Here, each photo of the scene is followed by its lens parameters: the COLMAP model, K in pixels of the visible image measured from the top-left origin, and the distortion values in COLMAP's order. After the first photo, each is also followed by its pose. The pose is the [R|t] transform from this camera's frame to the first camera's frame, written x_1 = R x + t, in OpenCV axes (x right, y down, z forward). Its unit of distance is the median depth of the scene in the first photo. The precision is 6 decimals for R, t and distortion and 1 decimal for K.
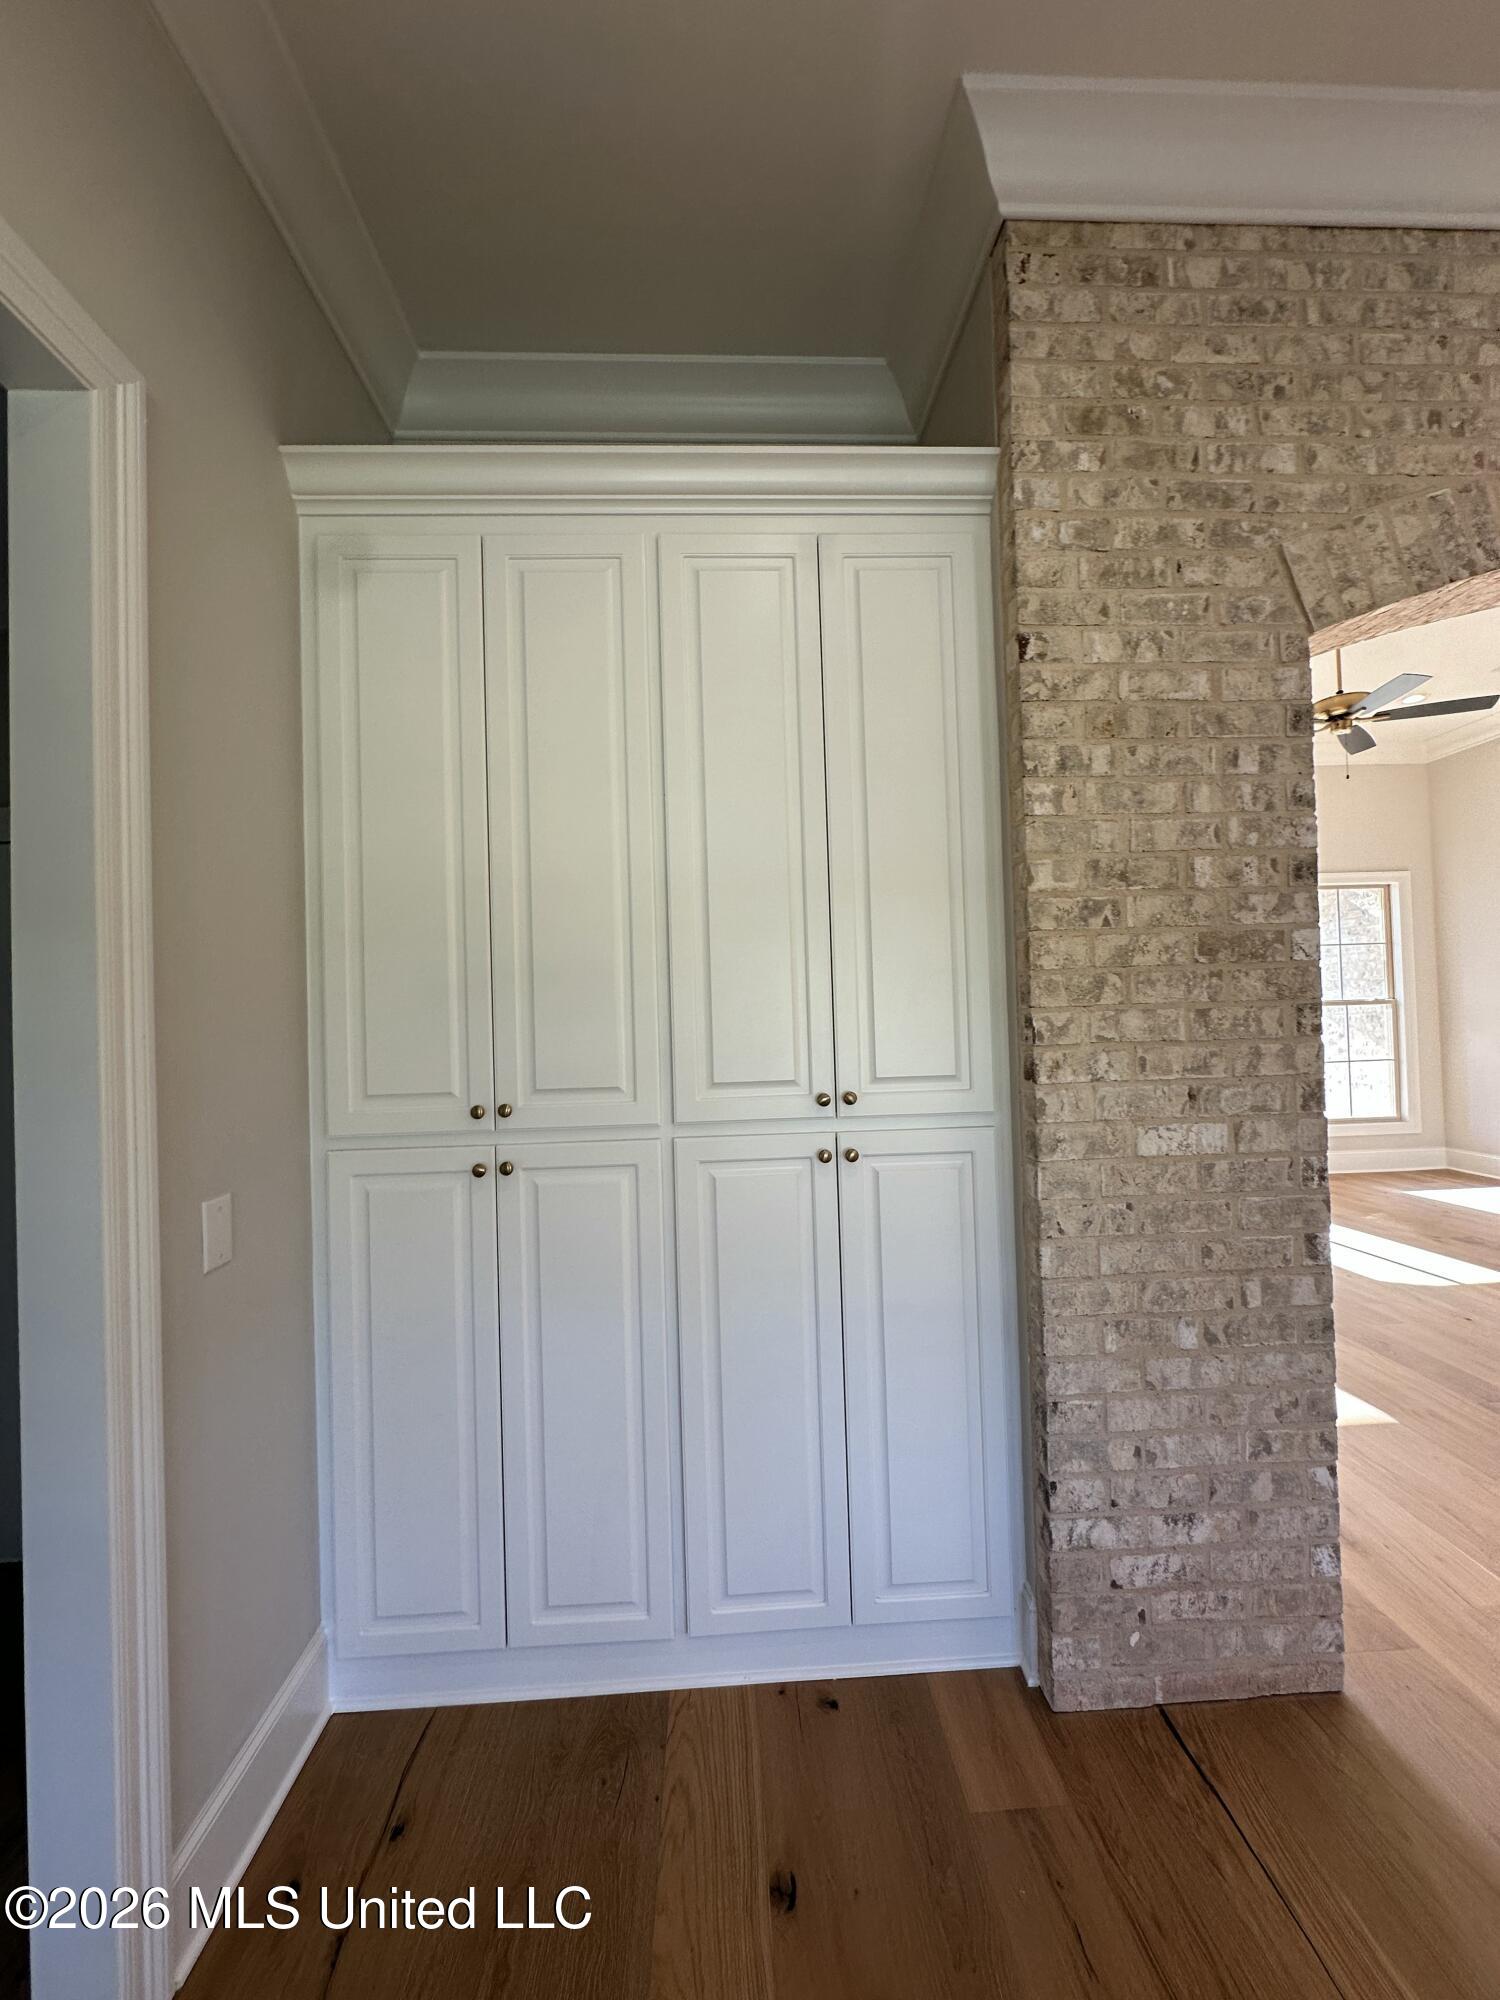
lens RADIAL K [[789.2, 0, 746.6], [0, 789.2, 997.1], [0, 0, 1]] dist [-0.002474, -0.000134]
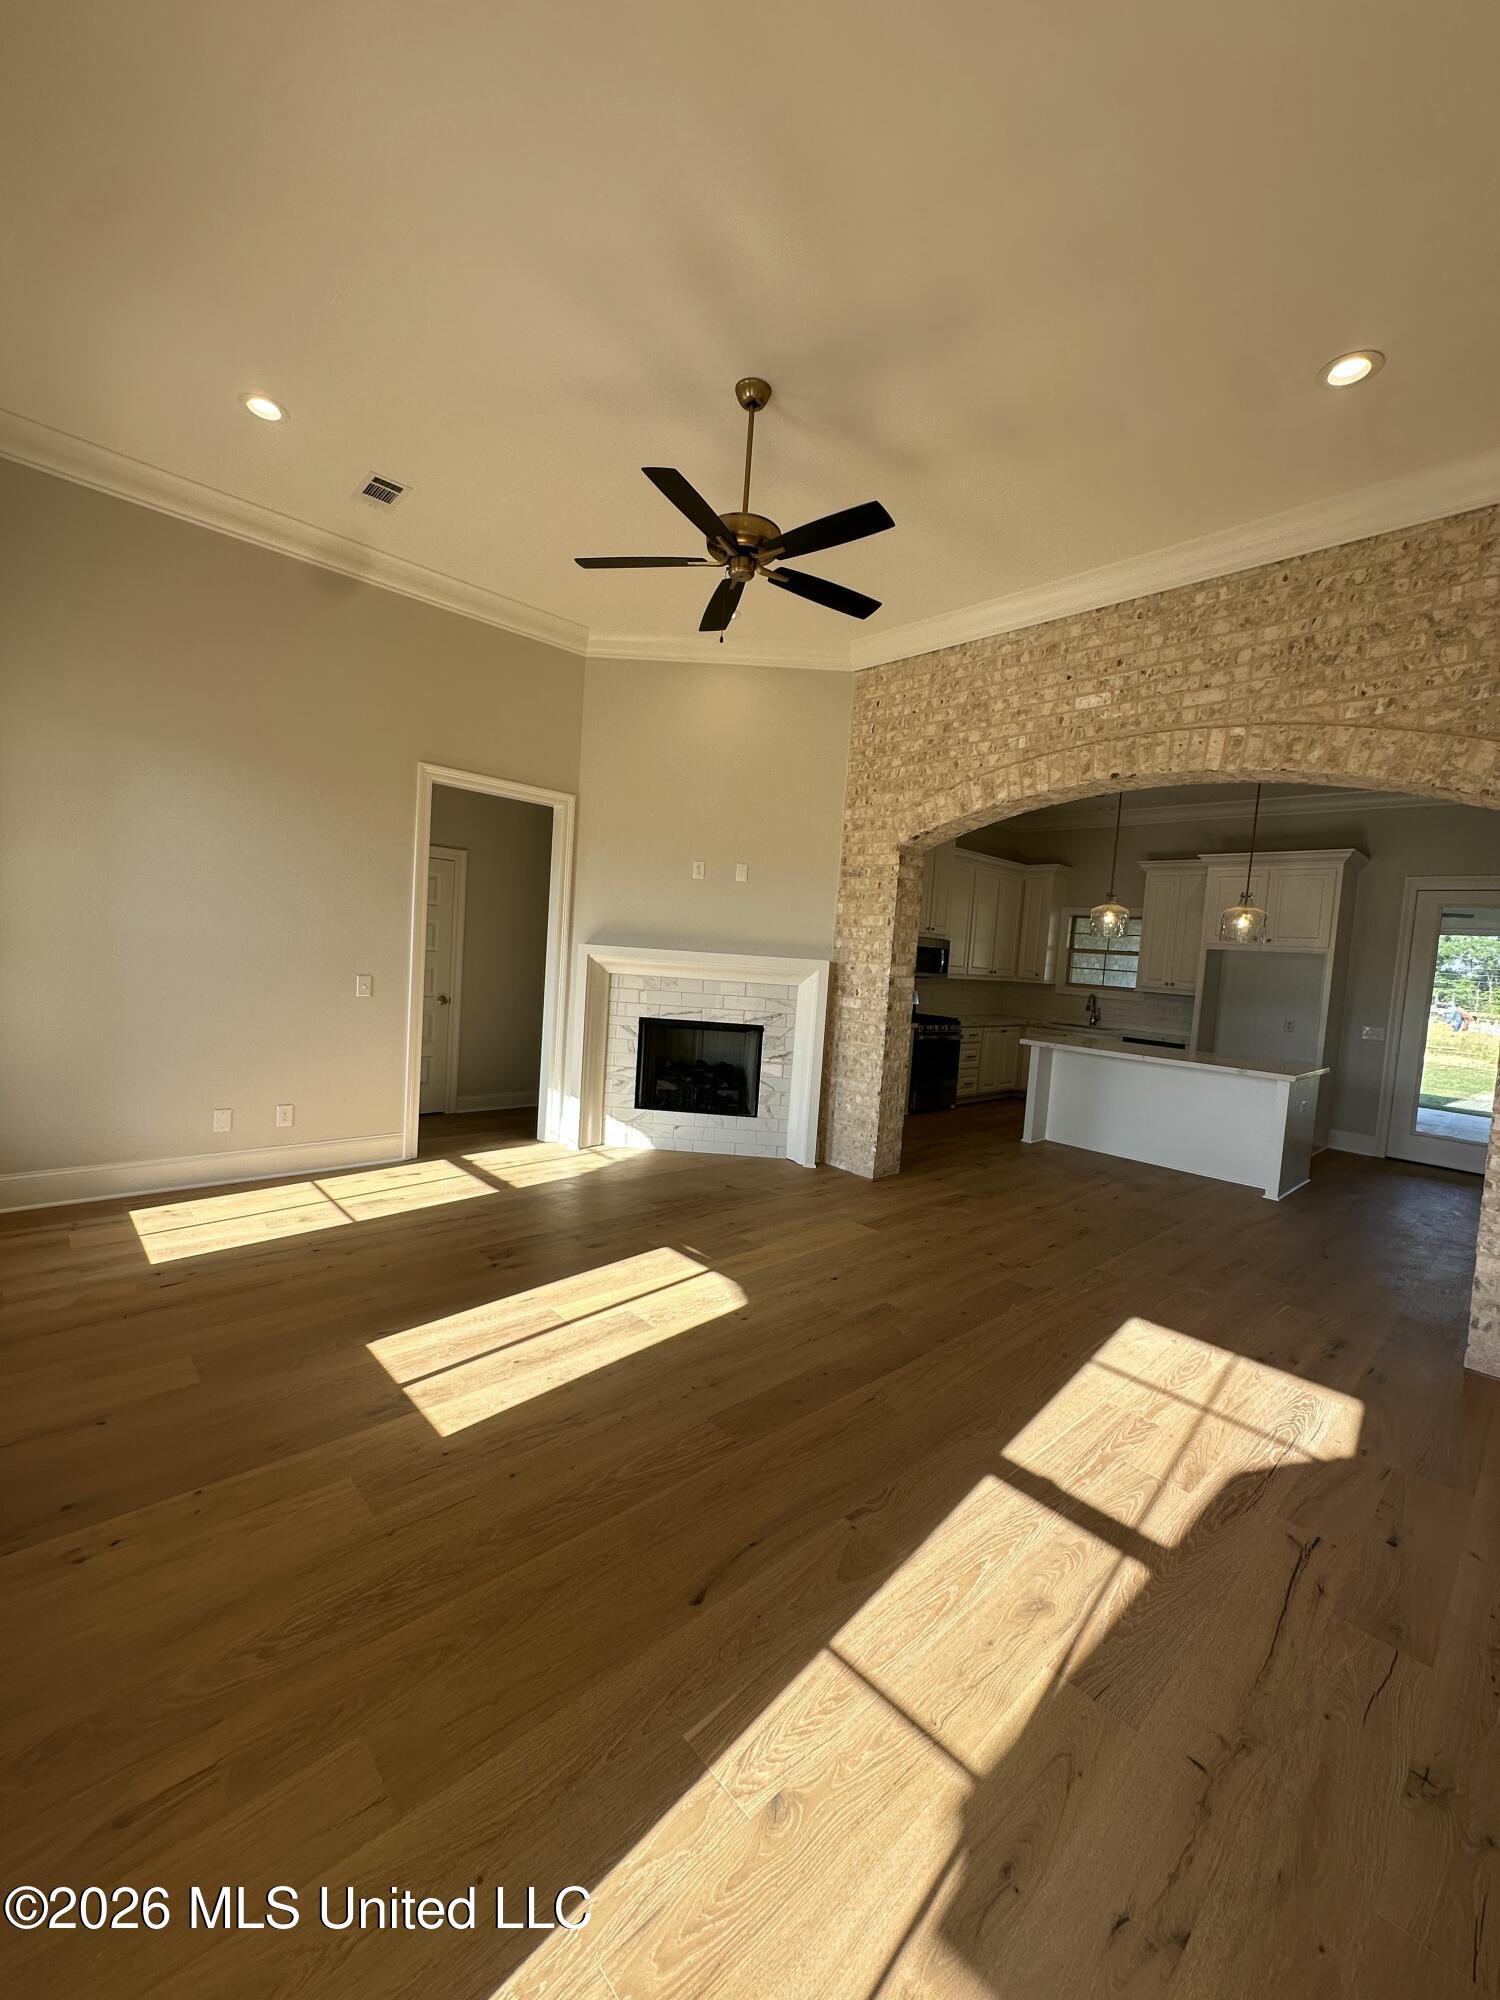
lens RADIAL K [[789.2, 0, 756.0], [0, 789.2, 1002.5], [0, 0, 1]] dist [-0.002474, -0.000134]
pose [[-0.655836, -0.069433, 0.751704, 0.494541], [-0.069523, 0.997085, 0.031441, 0.052390], [-0.751695, -0.031640, -0.658751, 3.754277]]
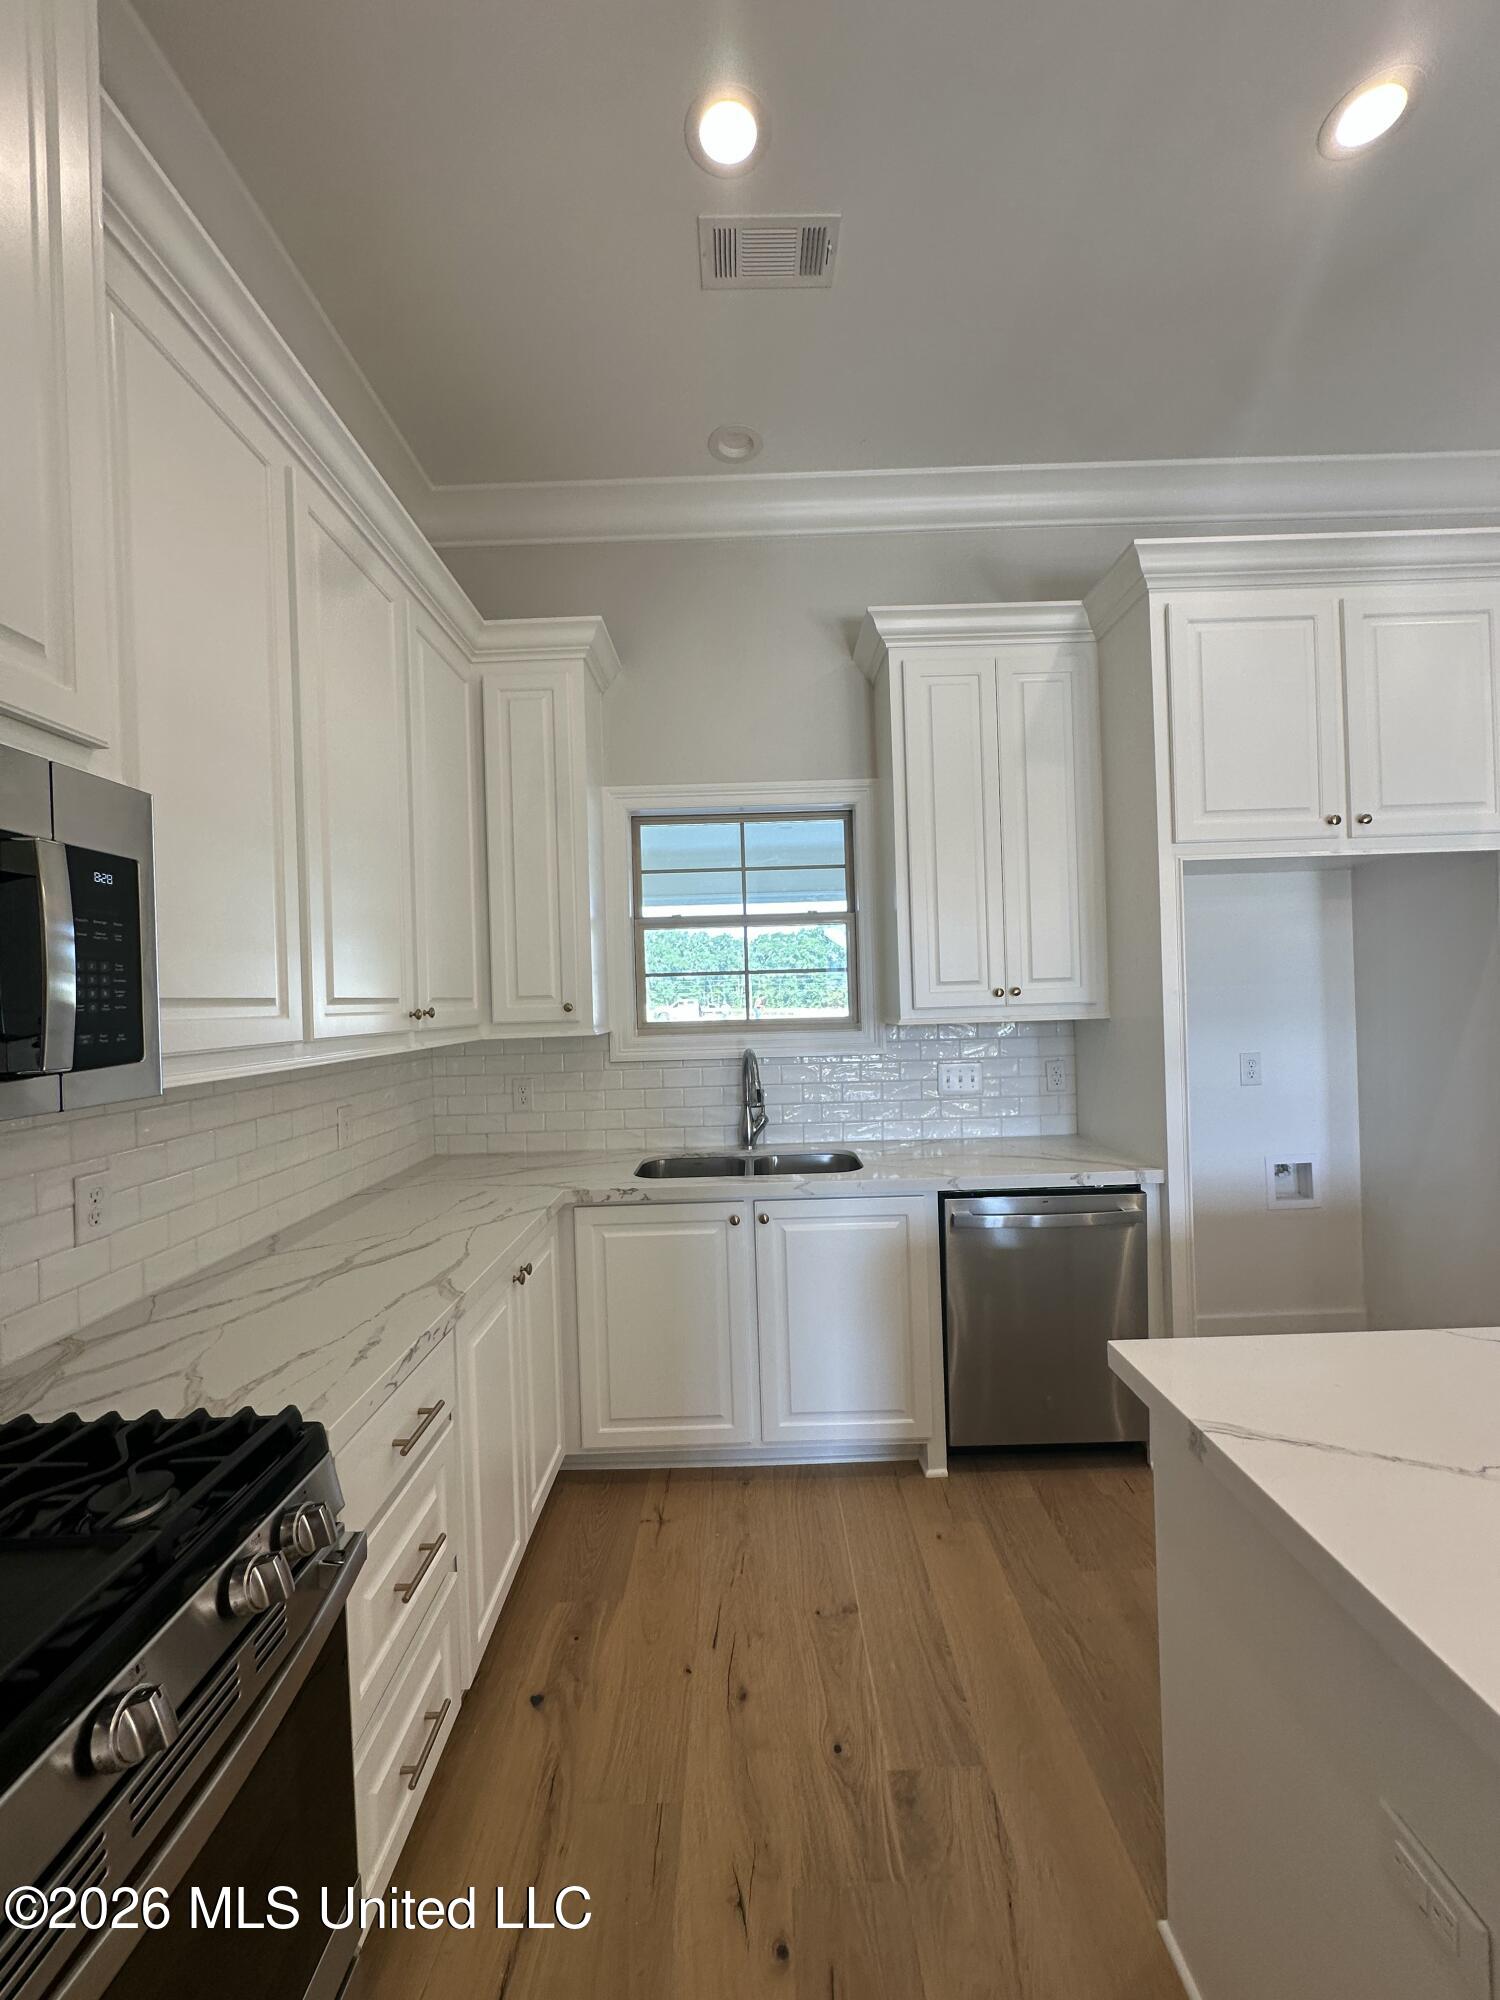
lens RADIAL K [[789.2, 0, 758.6], [0, 789.2, 1001.6], [0, 0, 1]] dist [-0.002474, -0.000134]
pose [[-0.996986, 0.064154, 0.043621, 2.933079], [0.063219, 0.997746, -0.022503, -0.059163], [-0.044966, -0.019678, -0.998795, 0.164083]]
